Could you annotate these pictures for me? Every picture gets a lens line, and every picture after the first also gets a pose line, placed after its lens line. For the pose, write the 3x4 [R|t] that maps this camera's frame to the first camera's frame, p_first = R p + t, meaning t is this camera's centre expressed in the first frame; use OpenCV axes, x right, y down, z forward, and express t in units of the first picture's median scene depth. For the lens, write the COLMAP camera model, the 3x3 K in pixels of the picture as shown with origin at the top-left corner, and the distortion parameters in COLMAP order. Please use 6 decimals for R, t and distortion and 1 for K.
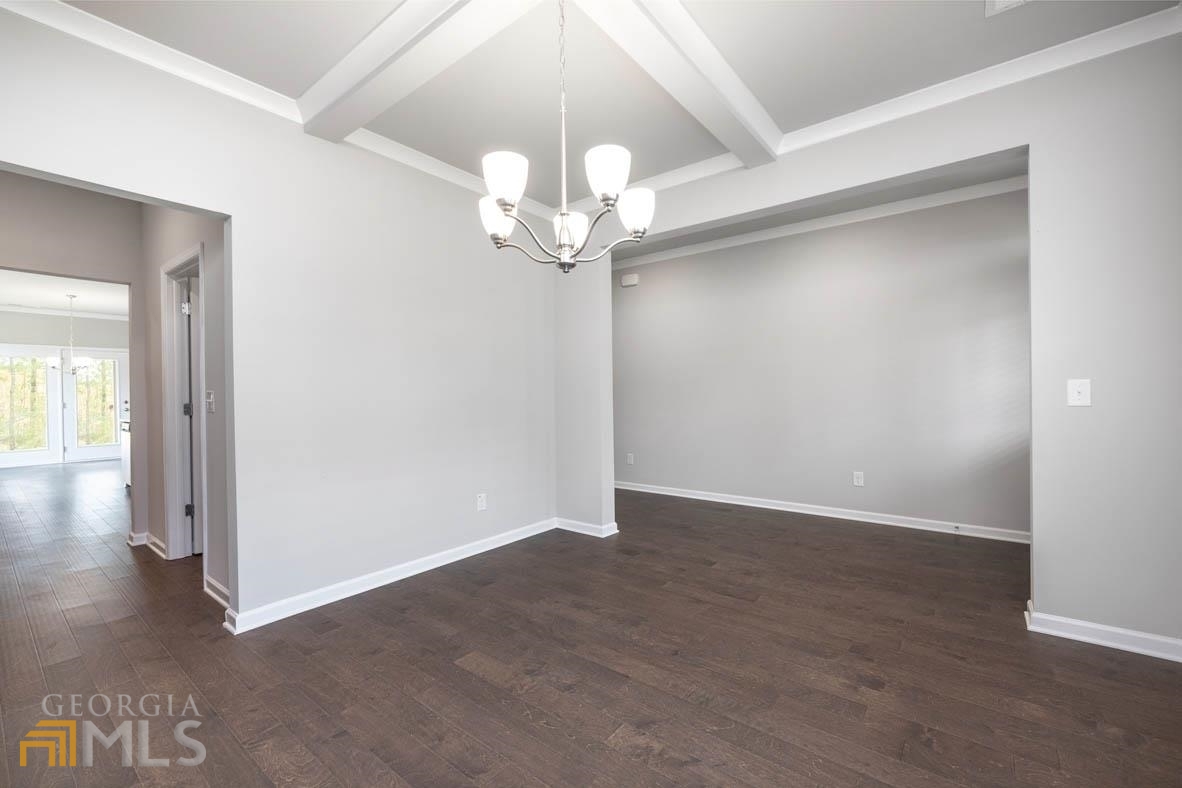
lens RADIAL K [[495.8, 0, 586.1], [0, 495.8, 390.9], [0, 0, 1]] dist [-0.002653, -0.000259]
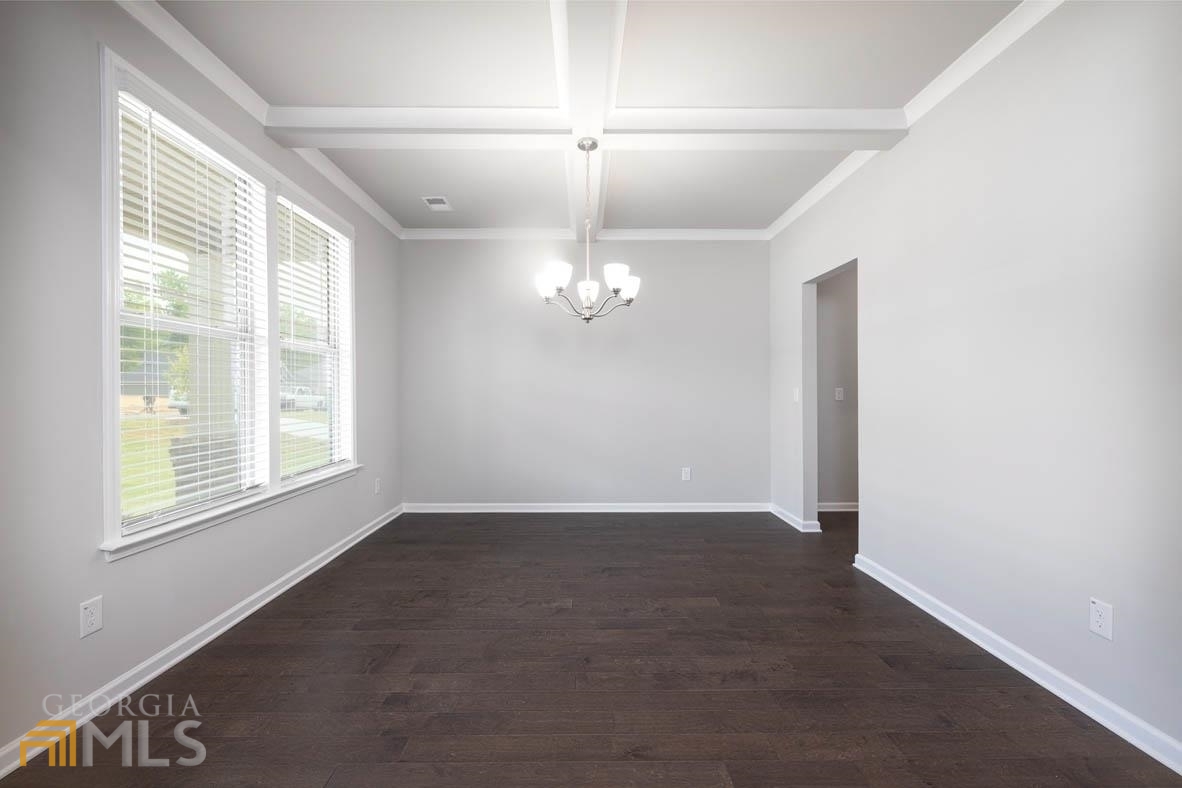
lens RADIAL K [[495.8, 0, 587.8], [0, 495.8, 394.3], [0, 0, 1]] dist [-0.002653, -0.000259]
pose [[-0.777300, 0.016669, -0.628910, 0.760486], [0.011078, 0.999857, 0.012808, -0.006677], [0.629033, 0.002989, -0.777373, 1.702659]]
